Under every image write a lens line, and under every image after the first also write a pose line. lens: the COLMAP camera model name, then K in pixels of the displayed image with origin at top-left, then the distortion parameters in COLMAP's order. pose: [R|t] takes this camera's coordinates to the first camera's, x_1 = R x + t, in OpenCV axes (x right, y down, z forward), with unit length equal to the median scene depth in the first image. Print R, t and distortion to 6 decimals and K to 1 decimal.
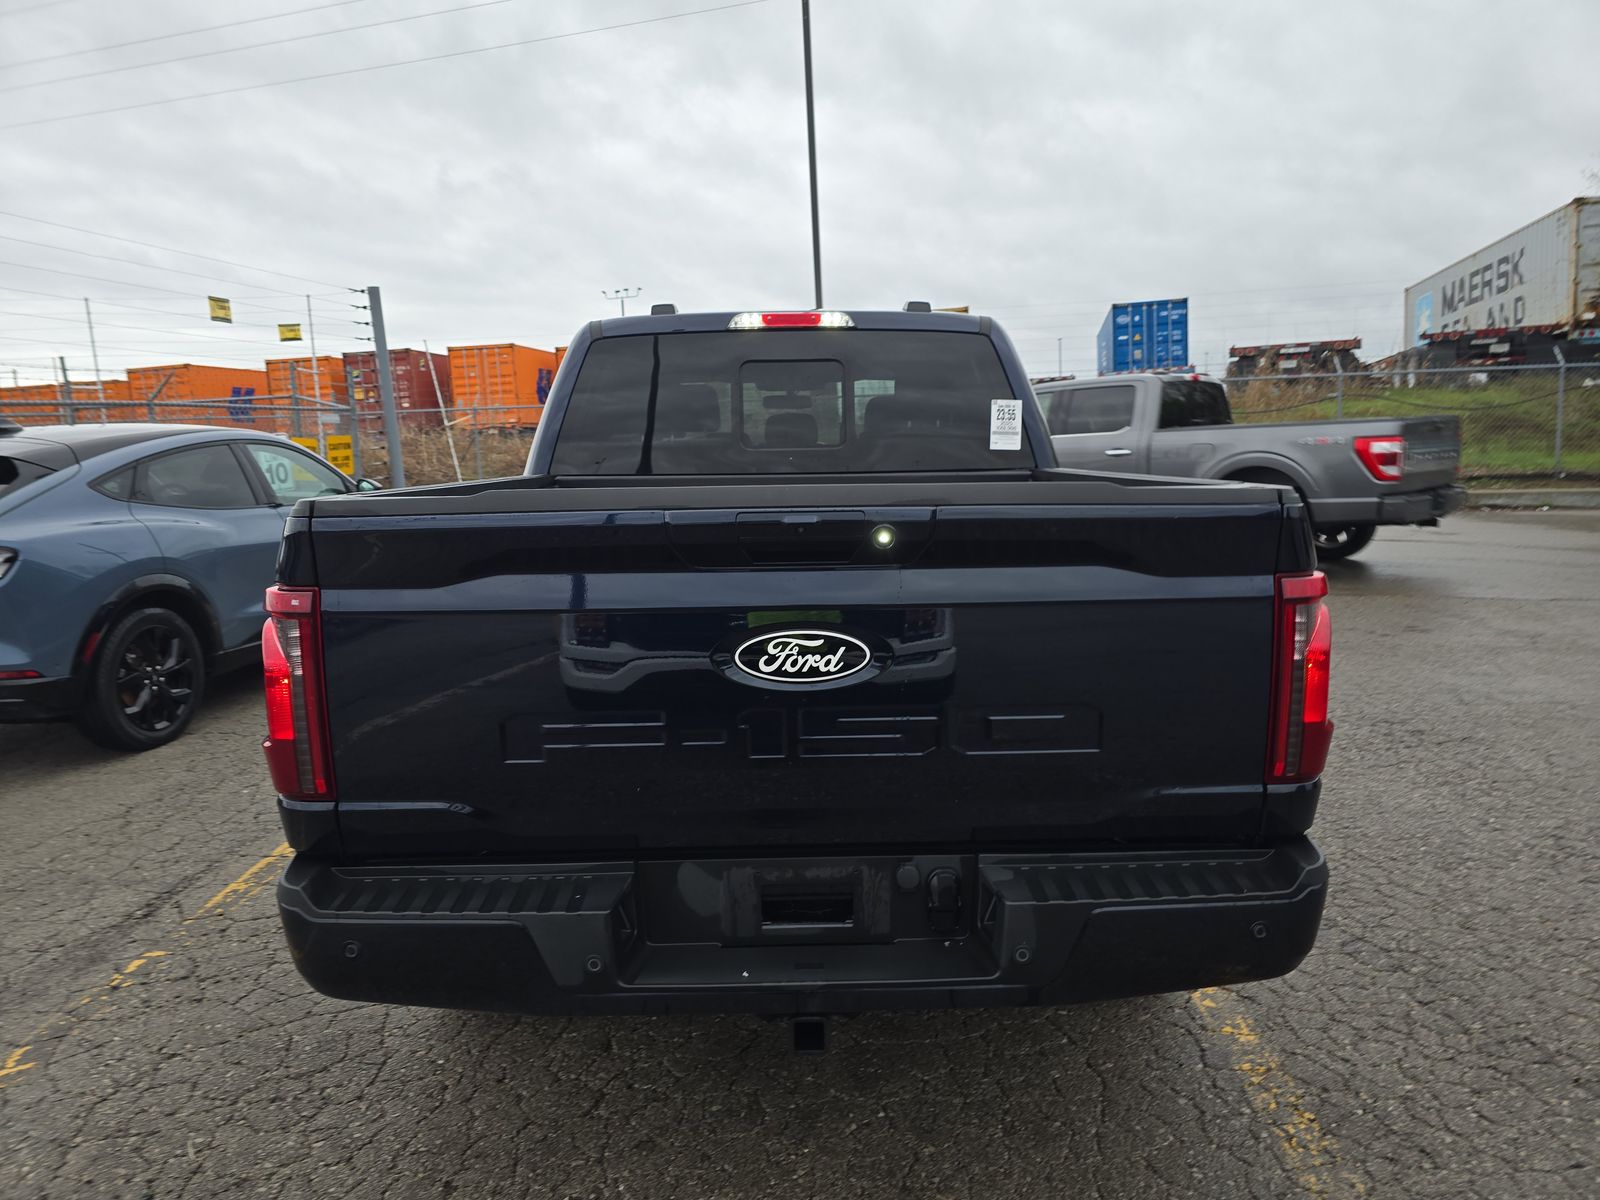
lens RADIAL K [[1066.2, 0, 808.0], [0, 1066.2, 571.6], [0, 0, 1]] dist [-0.007953, -0.001621]
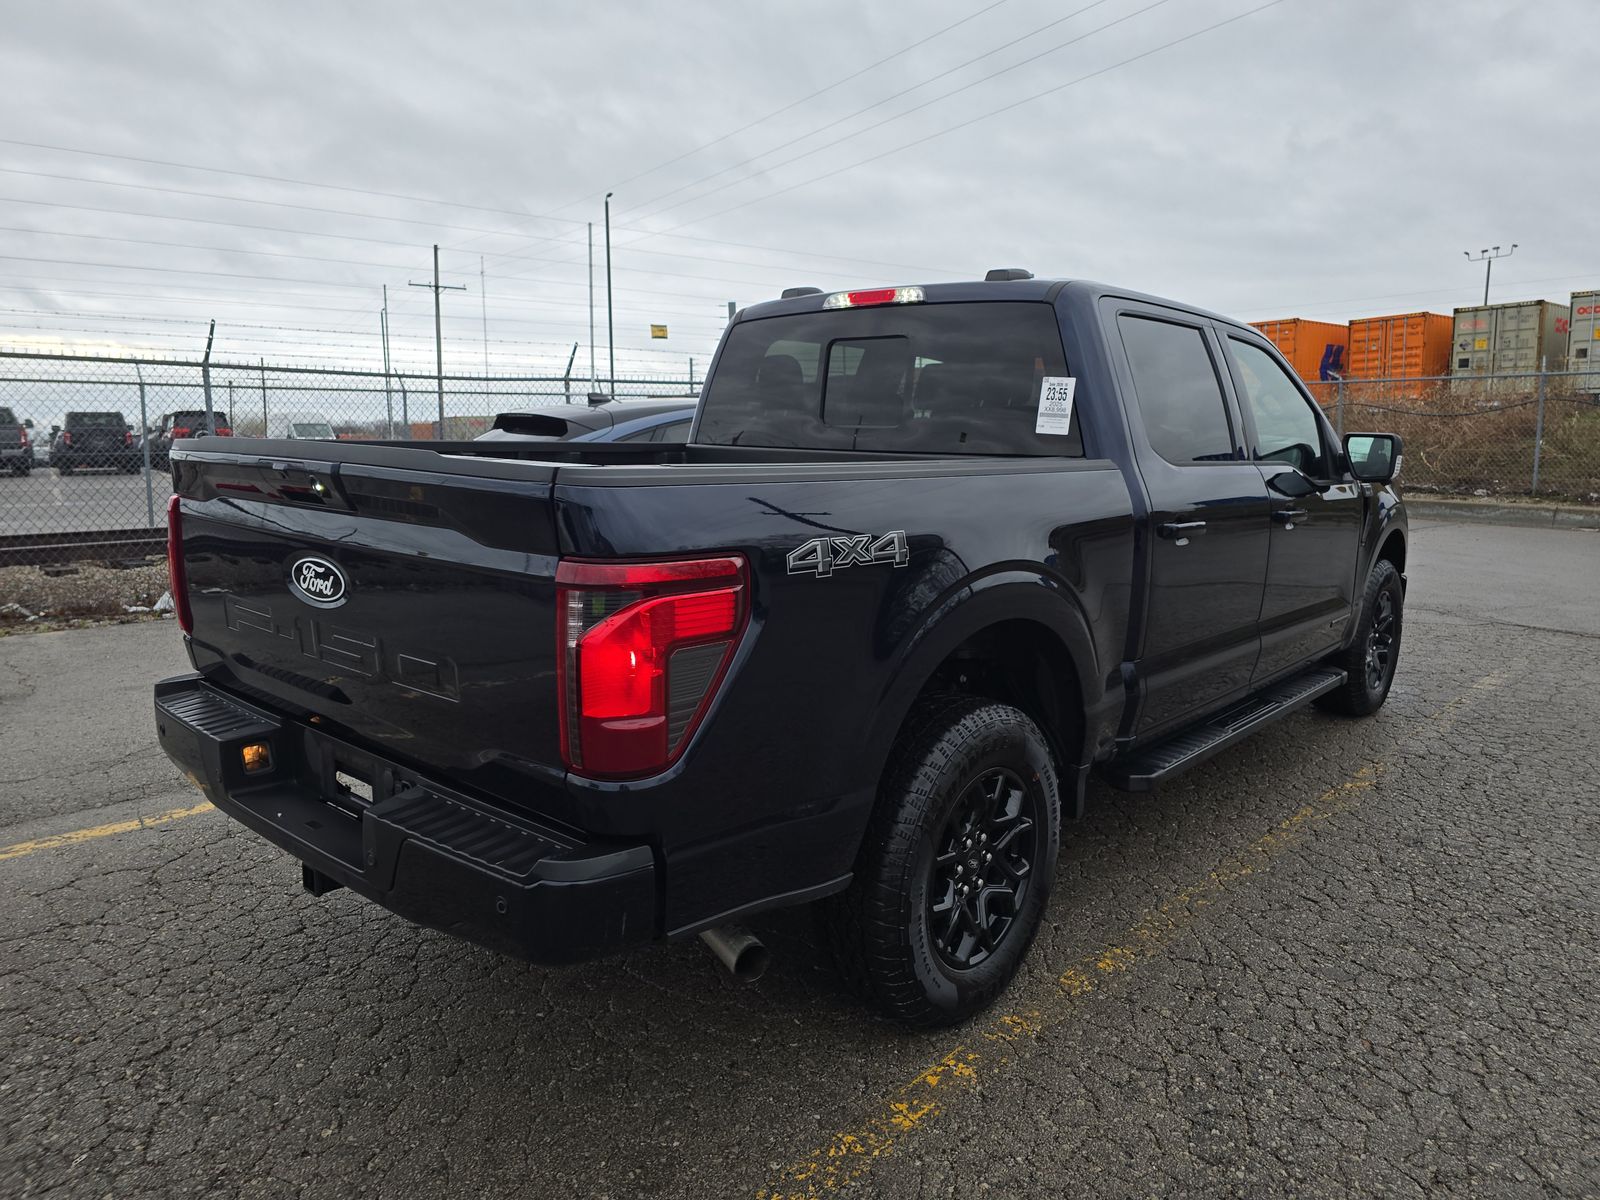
lens RADIAL K [[1075.6, 0, 818.3], [0, 1075.6, 585.5], [0, 0, 1]] dist [0.051589, -0.043957]
pose [[0.745946, 0.122285, -0.654683, 0.628865], [-0.104252, 0.992321, 0.066566, -0.029938], [0.657796, 0.018597, 0.752967, 0.207590]]
